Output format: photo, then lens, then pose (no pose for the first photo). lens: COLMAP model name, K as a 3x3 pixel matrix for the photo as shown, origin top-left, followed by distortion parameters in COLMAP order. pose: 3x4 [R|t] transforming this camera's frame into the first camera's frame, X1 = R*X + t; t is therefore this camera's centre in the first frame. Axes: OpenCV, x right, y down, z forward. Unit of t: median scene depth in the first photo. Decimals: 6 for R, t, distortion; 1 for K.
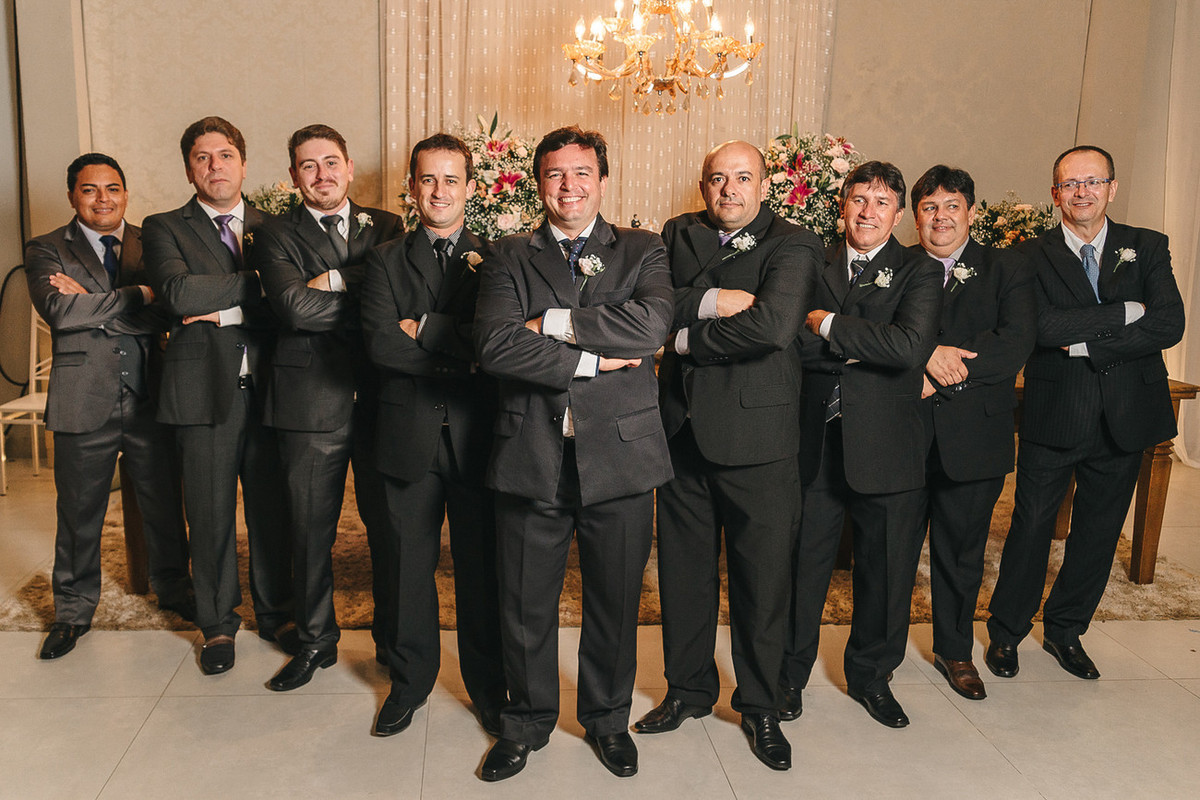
lens RADIAL K [[1003.4, 0, 567.9], [0, 1003.4, 371.8], [0, 0, 1]] dist [0.006374, -0.007975]
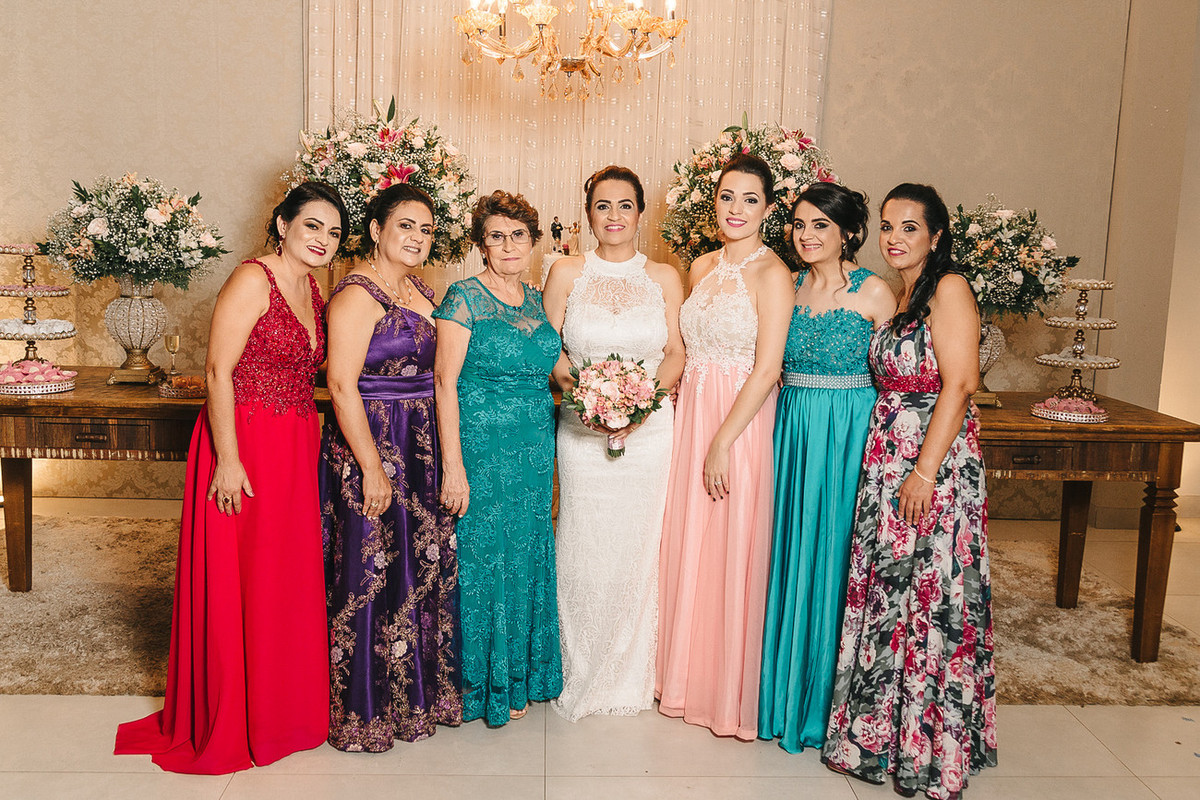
lens RADIAL K [[1151.0, 0, 617.7], [0, 1151.0, 372.2], [0, 0, 1]] dist [-0.015382, 0.000000]
pose [[0.999633, 0.014949, -0.022598, 0.147633], [-0.015672, 0.999359, -0.032172, 0.006680], [0.022102, 0.032514, 0.999227, 0.025481]]
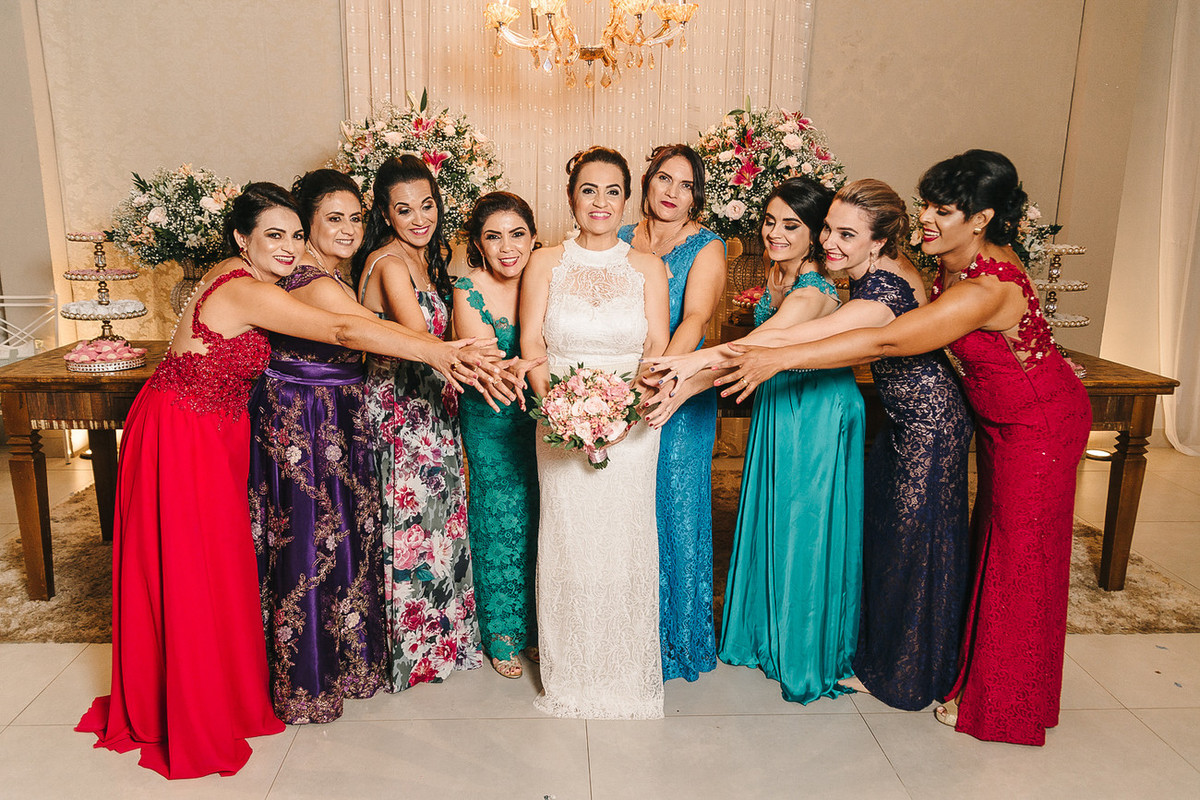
lens RADIAL K [[911.4, 0, 597.3], [0, 911.4, 395.0], [0, 0, 1]] dist [0.006028, -0.005277]
pose [[0.999406, -0.000406, -0.034458, 0.119050], [0.002238, 0.998584, 0.053146, -0.017222], [0.034388, -0.053192, 0.997992, 0.140083]]
